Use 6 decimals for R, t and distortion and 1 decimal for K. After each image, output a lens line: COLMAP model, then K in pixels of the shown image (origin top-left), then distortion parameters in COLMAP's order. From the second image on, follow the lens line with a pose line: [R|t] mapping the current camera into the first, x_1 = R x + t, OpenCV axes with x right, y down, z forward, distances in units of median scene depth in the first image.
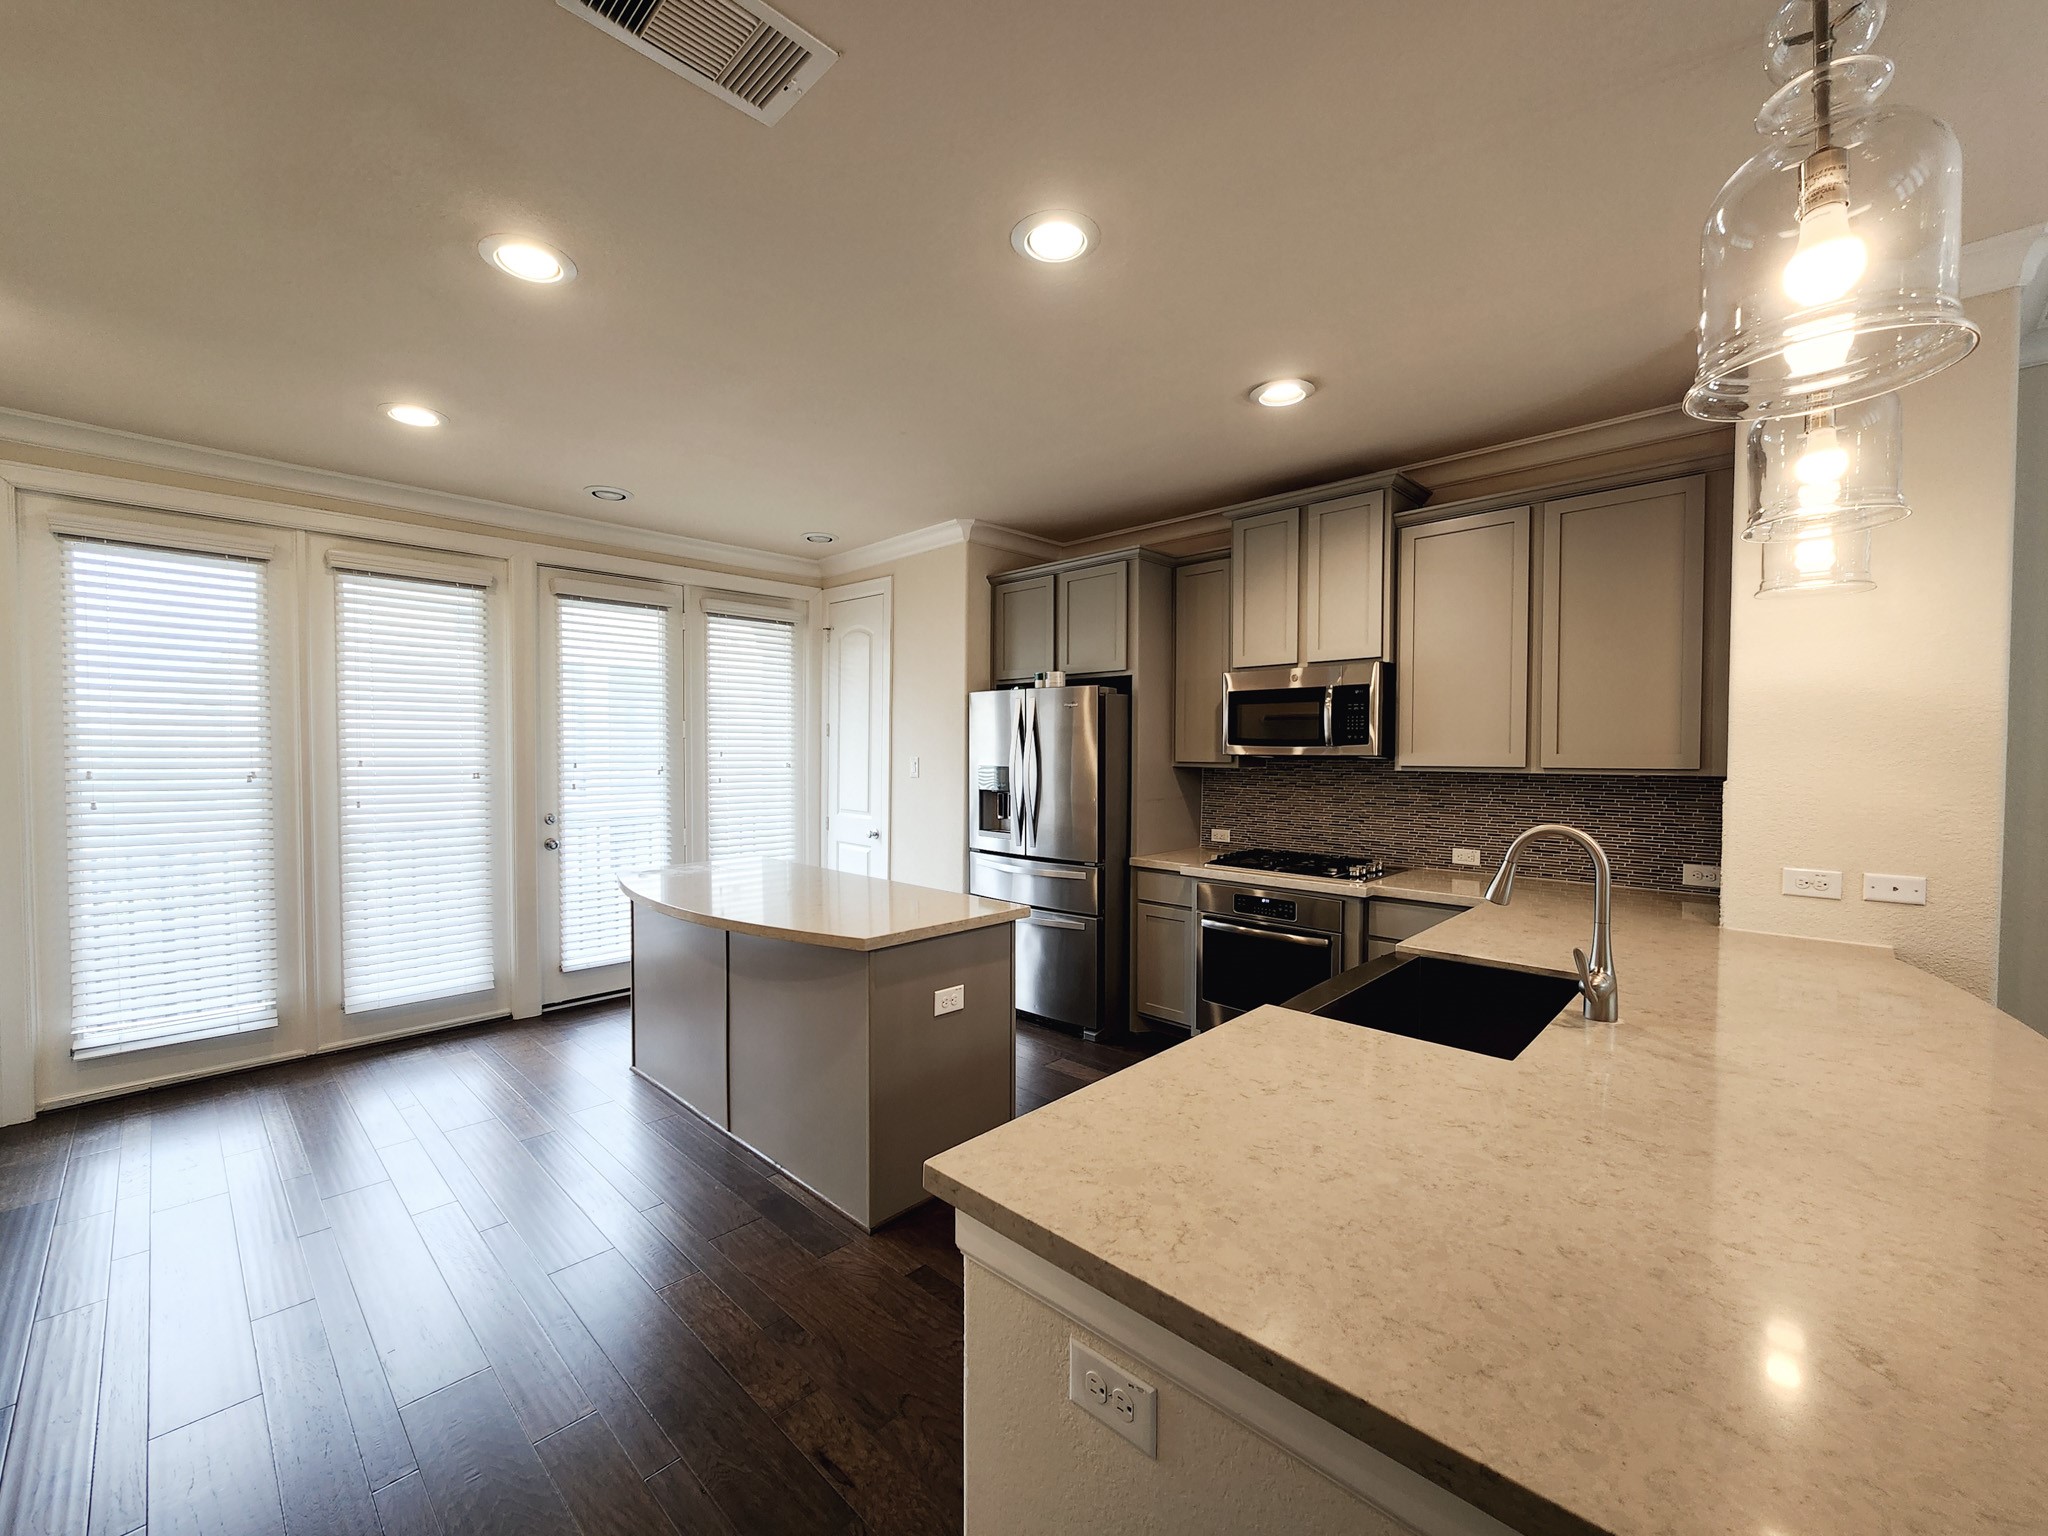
lens RADIAL K [[832.9, 0, 1033.6], [0, 832.9, 763.5], [0, 0, 1]] dist [-0.001783, -0.000859]
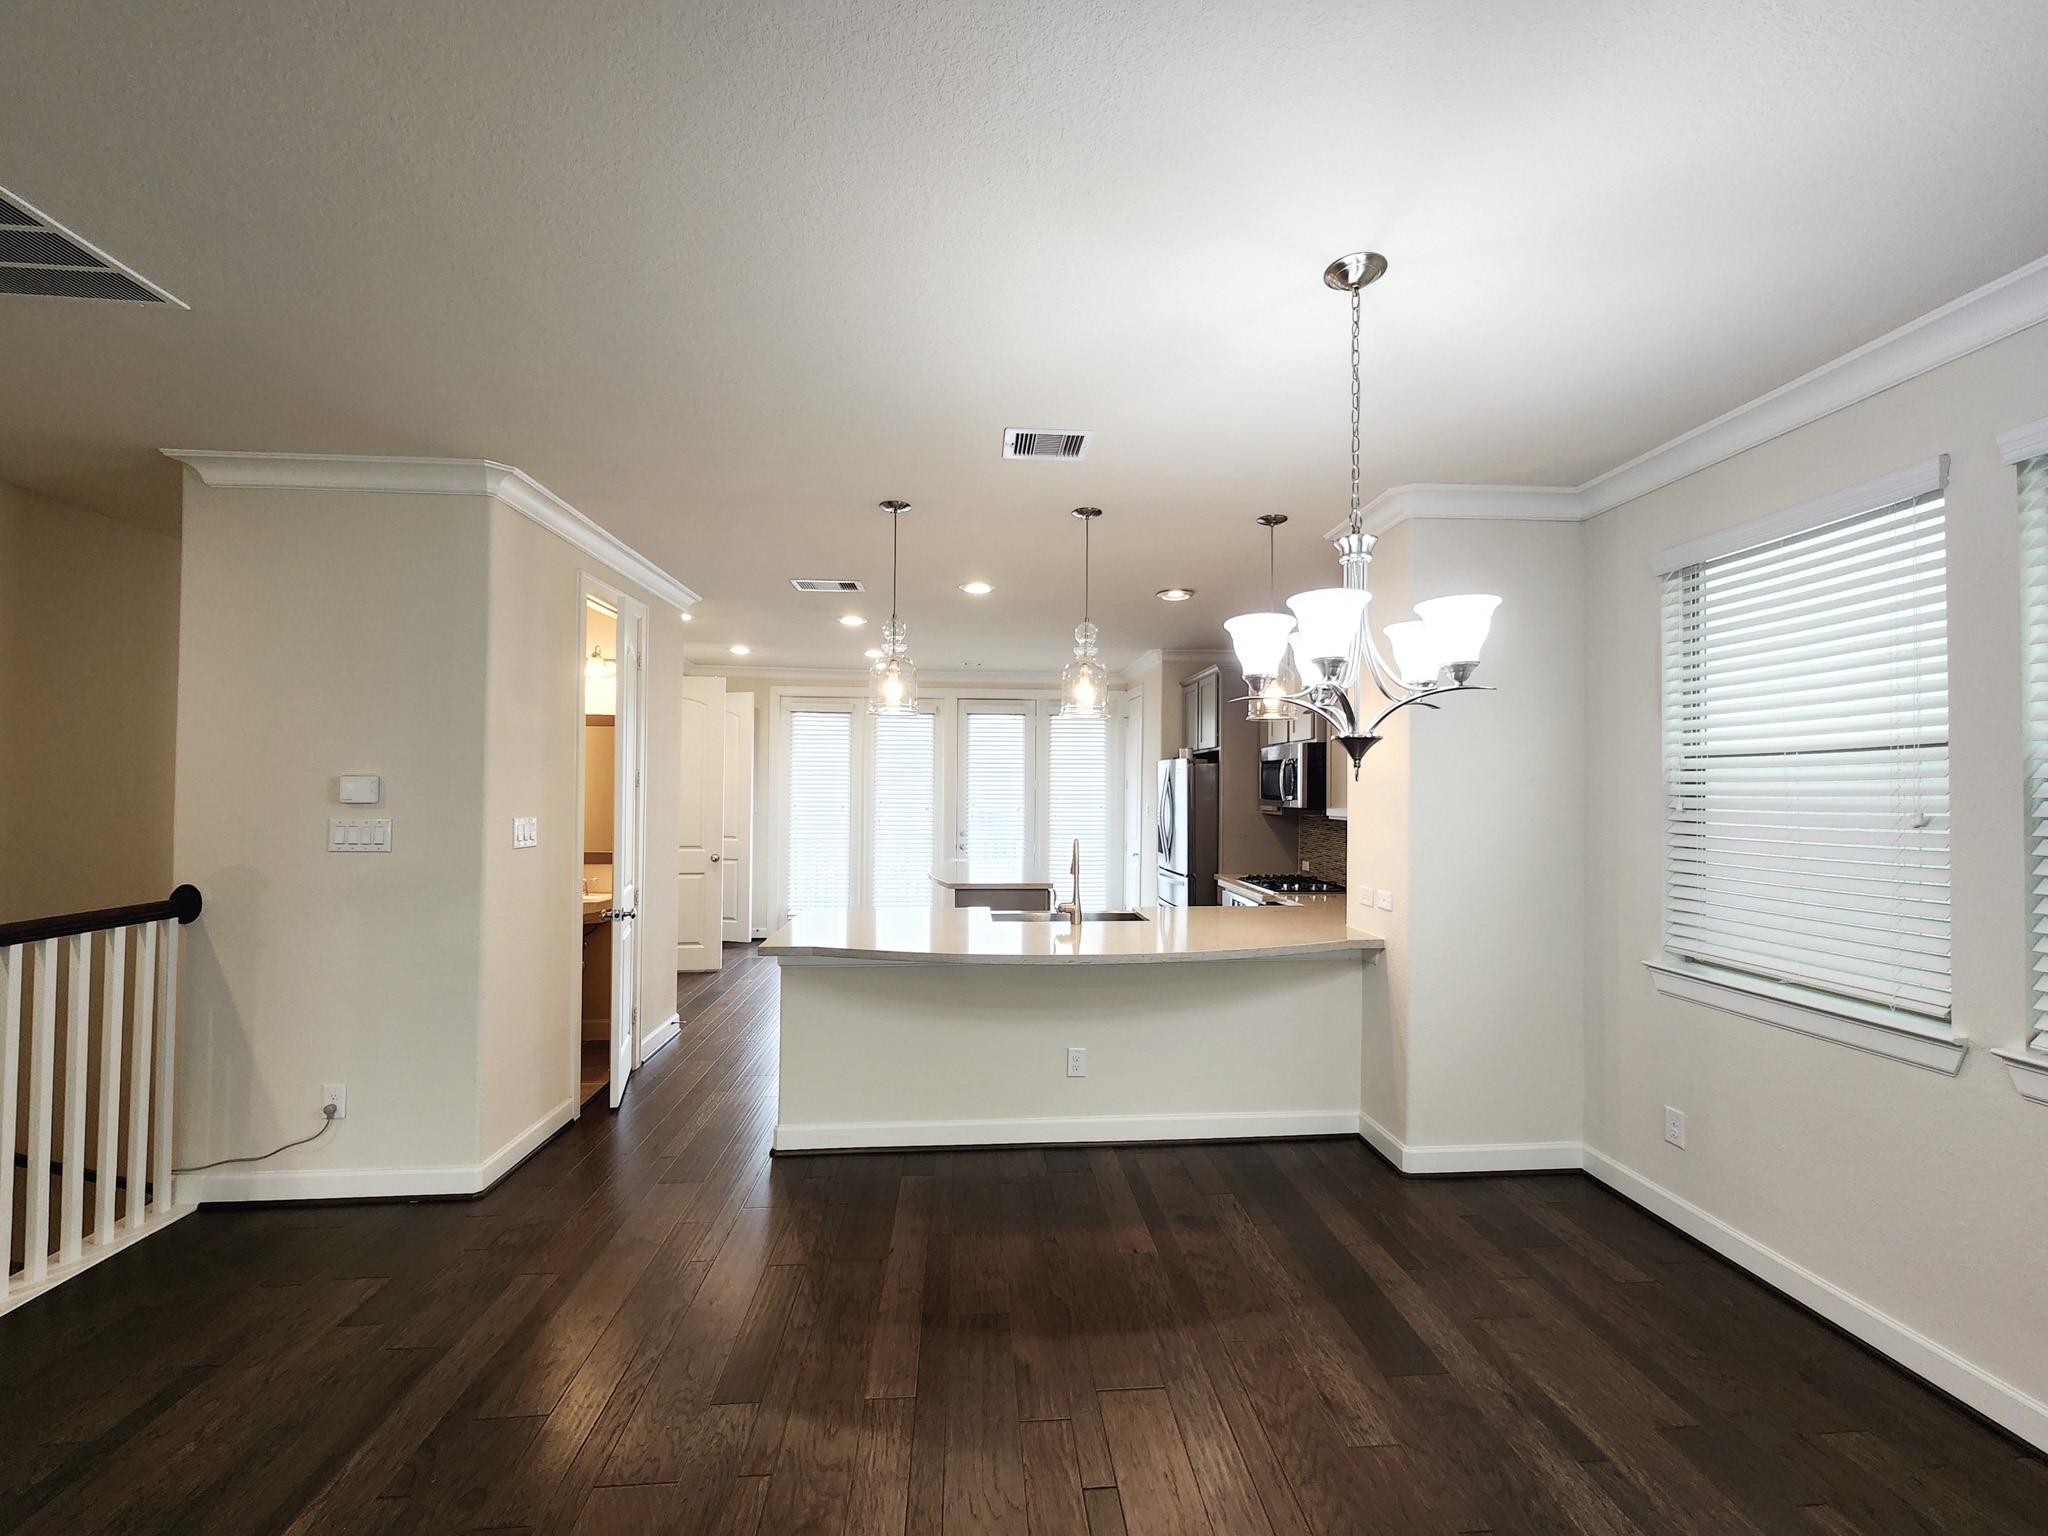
lens RADIAL K [[832.9, 0, 1034.0], [0, 832.9, 772.6], [0, 0, 1]] dist [-0.001783, -0.000859]
pose [[0.744674, -0.009271, -0.667364, 0.892739], [-0.016832, 0.999325, -0.032665, -0.013171], [0.667216, 0.035558, 0.744015, -0.331066]]
